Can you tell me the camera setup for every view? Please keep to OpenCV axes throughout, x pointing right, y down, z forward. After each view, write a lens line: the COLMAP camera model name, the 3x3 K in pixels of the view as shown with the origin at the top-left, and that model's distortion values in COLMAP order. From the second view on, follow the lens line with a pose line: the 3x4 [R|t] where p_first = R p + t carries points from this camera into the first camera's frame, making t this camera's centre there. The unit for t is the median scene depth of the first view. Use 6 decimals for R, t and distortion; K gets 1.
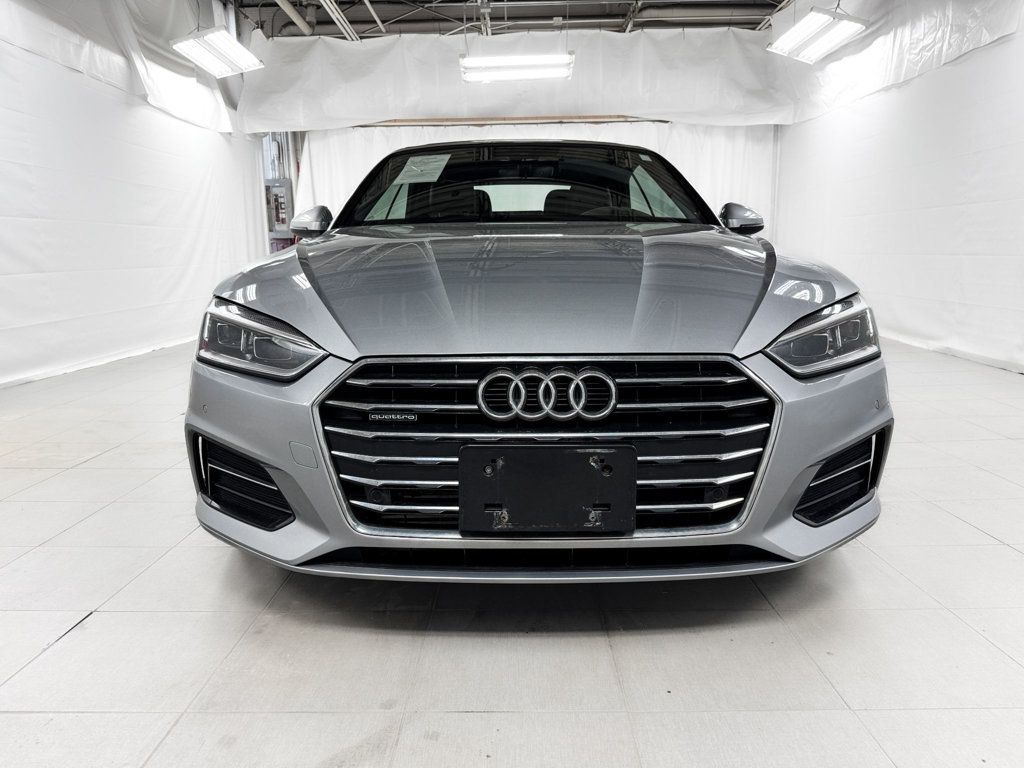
lens RADIAL K [[737.6, 0, 512.1], [0, 737.6, 391.1], [0, 0, 1]] dist [0.012624, -0.021916]
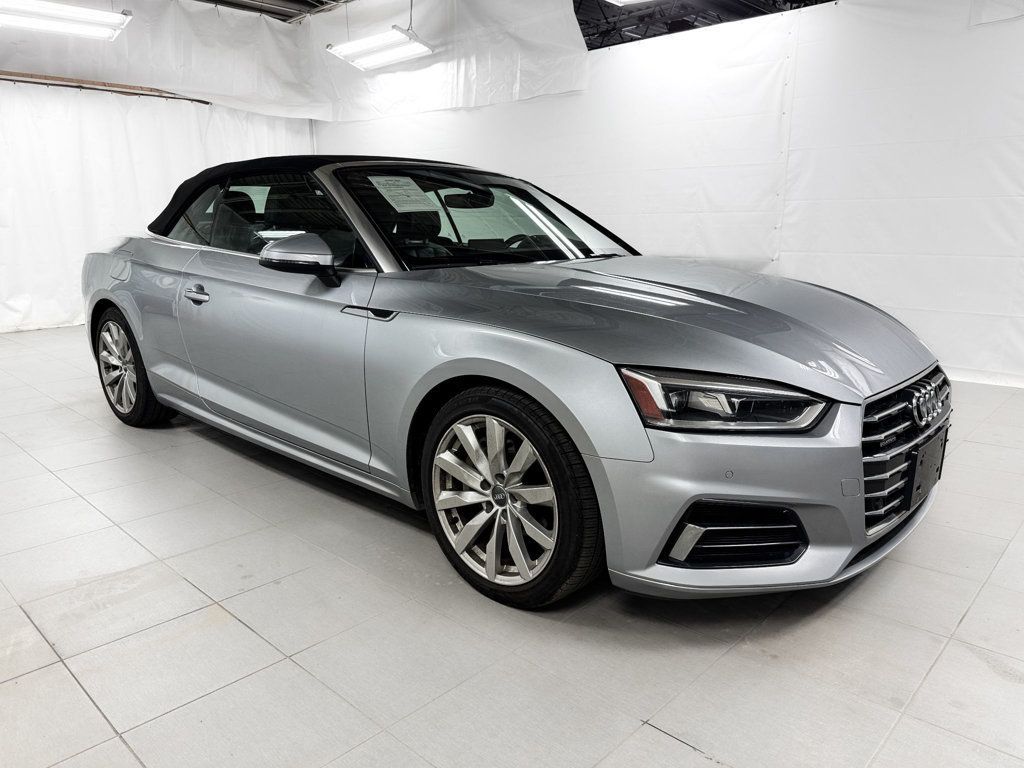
lens RADIAL K [[737.6, 0, 513.4], [0, 737.6, 393.6], [0, 0, 1]] dist [0.012624, -0.021916]
pose [[0.685350, -0.150016, 0.712594, -0.250698], [0.123848, 0.988307, 0.088947, -0.040054], [-0.717605, 0.027293, 0.695916, 0.091611]]
